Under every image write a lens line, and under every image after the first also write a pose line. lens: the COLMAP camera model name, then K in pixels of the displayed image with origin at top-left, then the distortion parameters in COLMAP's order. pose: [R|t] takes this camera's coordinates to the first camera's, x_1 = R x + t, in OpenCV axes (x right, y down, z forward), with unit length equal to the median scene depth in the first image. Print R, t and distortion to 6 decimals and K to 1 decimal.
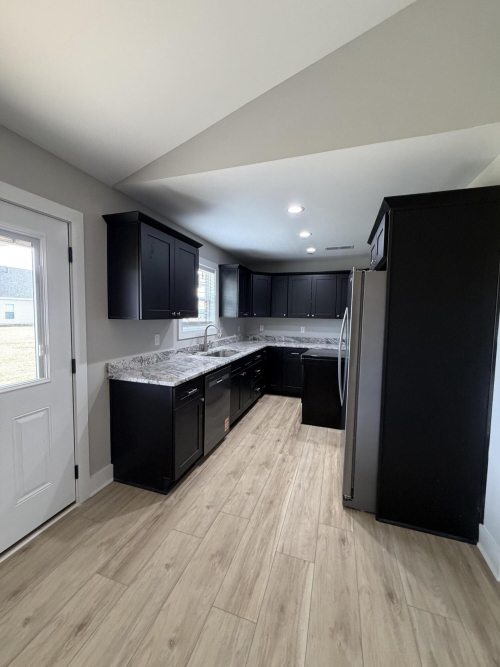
lens RADIAL K [[266.3, 0, 250.0], [0, 266.3, 333.5], [0, 0, 1]] dist [0.002059, 0.000292]
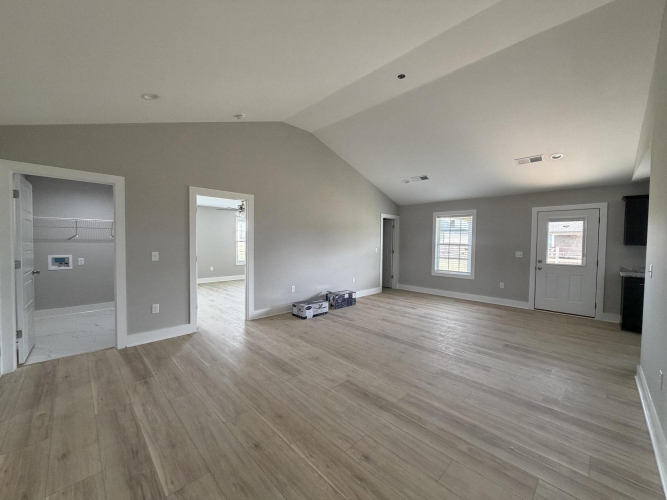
lens RADIAL K [[266.3, 0, 333.5], [0, 266.3, 250.0], [0, 0, 1]] dist [0.002059, 0.000292]
pose [[-0.464246, -0.004123, -0.885697, 2.685345], [-0.087308, 0.995332, 0.041130, 0.110166], [0.881393, 0.096423, -0.462439, -0.060761]]
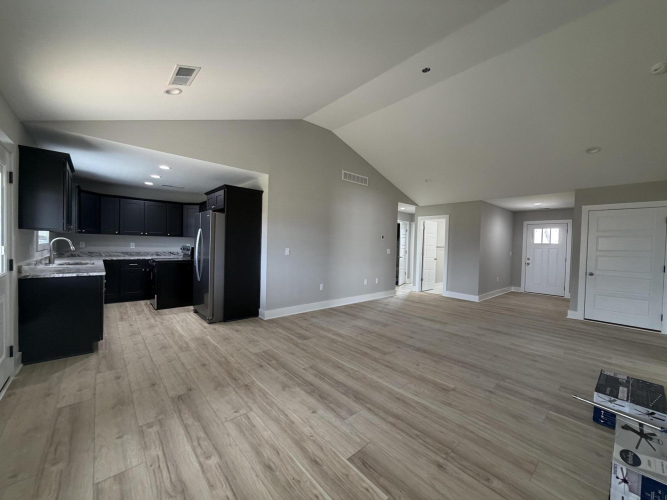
lens RADIAL K [[266.3, 0, 333.5], [0, 266.3, 250.0], [0, 0, 1]] dist [0.002059, 0.000292]
pose [[0.509828, -0.029448, 0.859772, -0.925451], [0.050046, 0.998737, 0.004531, 0.116362], [-0.858819, 0.040718, 0.510658, -0.920626]]
